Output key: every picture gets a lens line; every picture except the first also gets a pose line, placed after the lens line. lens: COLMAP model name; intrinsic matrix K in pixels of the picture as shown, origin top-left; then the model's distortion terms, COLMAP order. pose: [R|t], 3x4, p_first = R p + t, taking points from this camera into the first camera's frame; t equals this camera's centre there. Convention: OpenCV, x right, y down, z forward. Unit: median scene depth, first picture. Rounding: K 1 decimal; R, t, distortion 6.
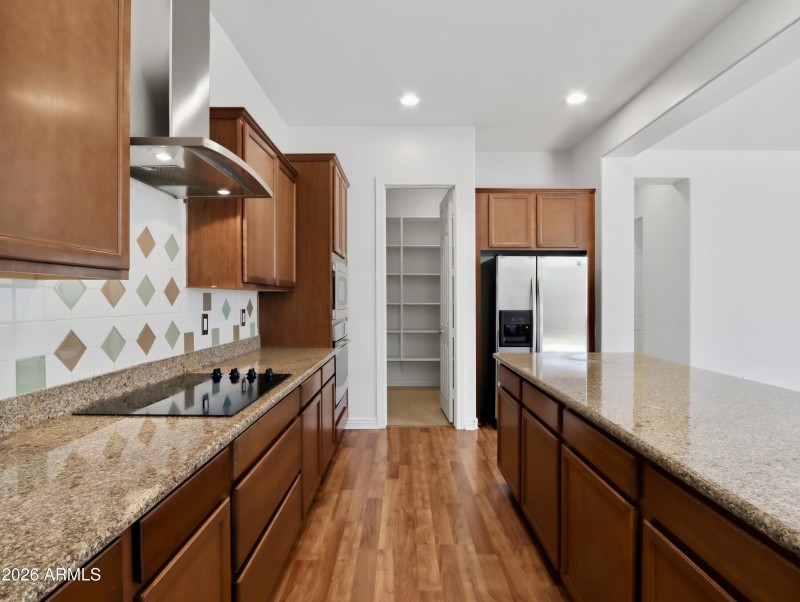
lens RADIAL K [[429.6, 0, 401.8], [0, 429.6, 300.2], [0, 0, 1]] dist [-0.022780, -0.000066]
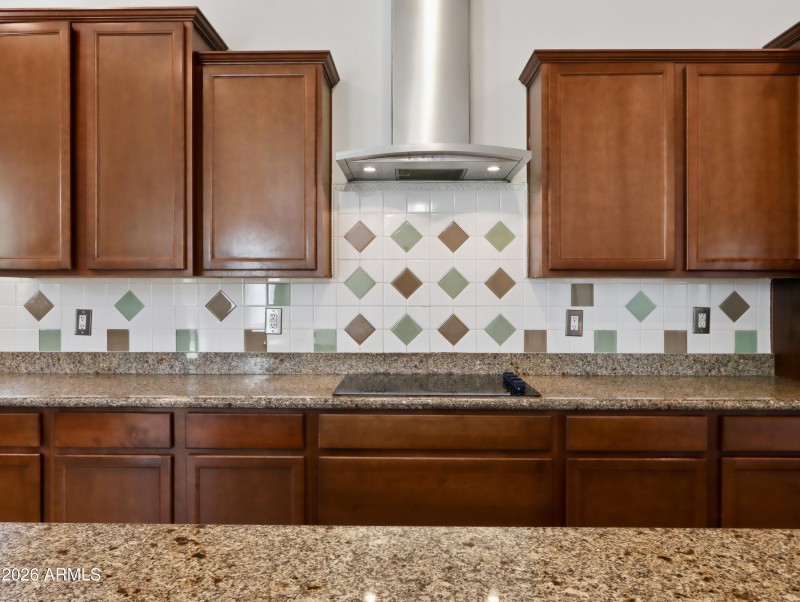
lens RADIAL K [[429.6, 0, 401.8], [0, 429.6, 298.4], [0, 0, 1]] dist [-0.022780, -0.000066]
pose [[-0.014795, 0.005484, -0.999876, 0.420941], [-0.004783, 0.999973, 0.005556, 0.008370], [0.999879, 0.004864, -0.014769, 0.824389]]
